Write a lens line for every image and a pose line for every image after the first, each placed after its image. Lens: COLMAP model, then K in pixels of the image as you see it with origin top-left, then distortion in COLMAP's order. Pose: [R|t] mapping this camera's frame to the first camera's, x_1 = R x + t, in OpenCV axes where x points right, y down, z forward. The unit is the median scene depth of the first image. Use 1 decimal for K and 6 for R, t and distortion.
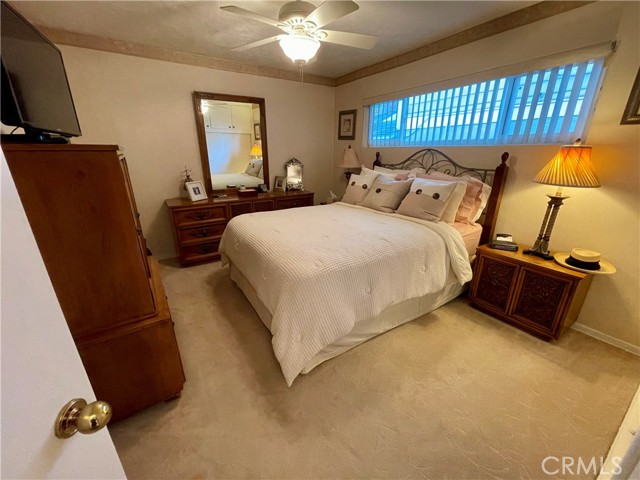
lens RADIAL K [[259.1, 0, 322.8], [0, 259.1, 237.4], [0, 0, 1]] dist [-0.008653, 0.003166]
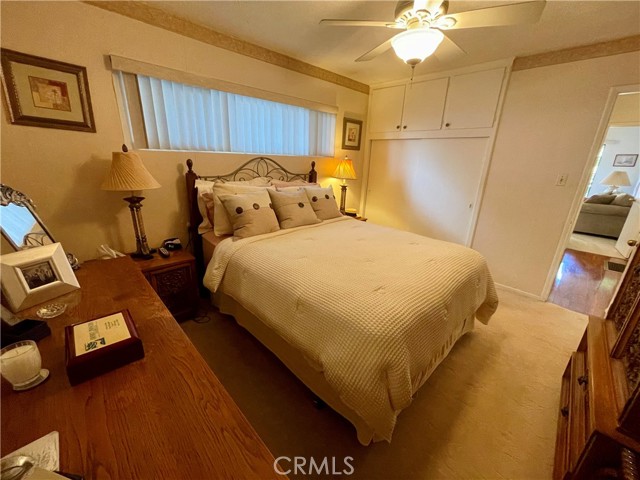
lens RADIAL K [[259.1, 0, 323.9], [0, 259.1, 244.5], [0, 0, 1]] dist [-0.008653, 0.003166]
pose [[-0.189540, -0.303474, 0.933798, -0.685421], [0.289356, 0.891538, 0.348473, -0.336749], [-0.938268, 0.336250, -0.081170, 1.017862]]
